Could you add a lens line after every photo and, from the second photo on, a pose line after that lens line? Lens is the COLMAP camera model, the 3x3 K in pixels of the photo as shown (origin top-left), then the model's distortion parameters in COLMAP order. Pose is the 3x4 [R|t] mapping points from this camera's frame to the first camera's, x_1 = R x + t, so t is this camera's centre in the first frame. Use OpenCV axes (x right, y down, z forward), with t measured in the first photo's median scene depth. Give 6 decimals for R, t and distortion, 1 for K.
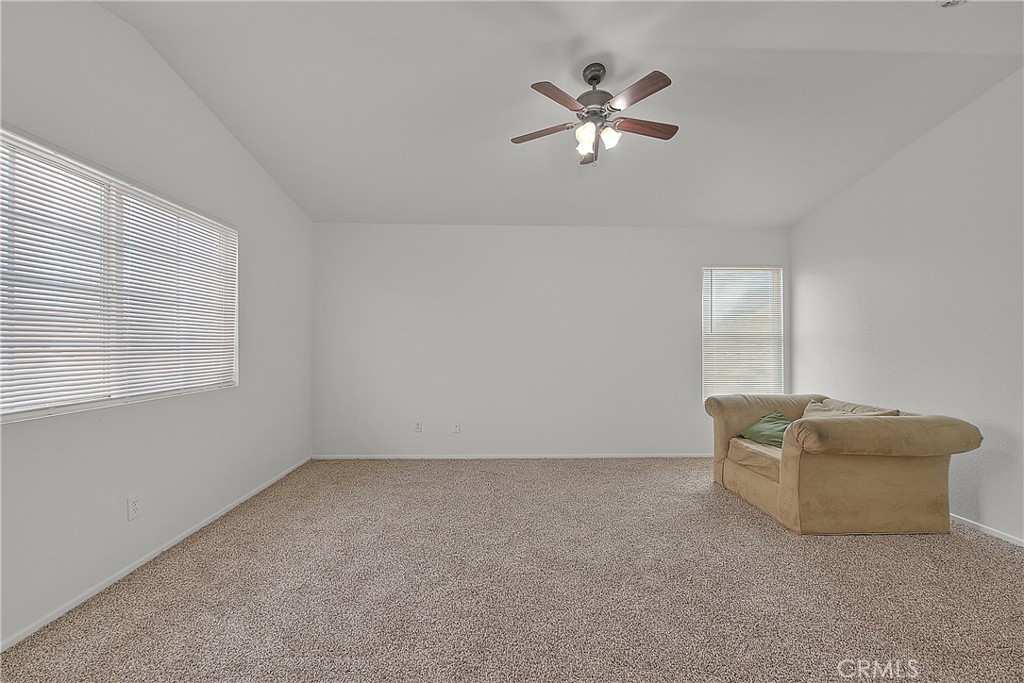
lens RADIAL K [[407.8, 0, 511.7], [0, 407.8, 346.9], [0, 0, 1]] dist [-0.000553, -0.000143]
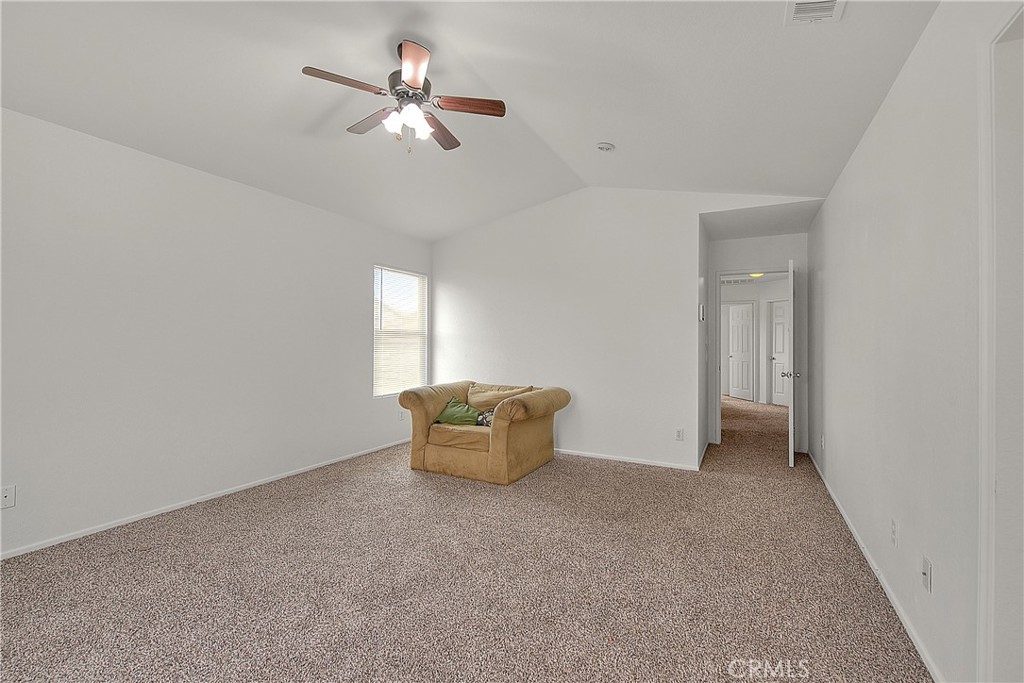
lens RADIAL K [[429.0, 0, 512.0], [0, 429.0, 341.5], [0, 0, 1]] dist [0.000763, 0.000045]
pose [[0.498774, 0.002622, 0.866728, -0.382497], [-0.002677, 0.999995, -0.001485, -0.005547], [-0.866728, -0.001580, 0.498778, 0.221038]]
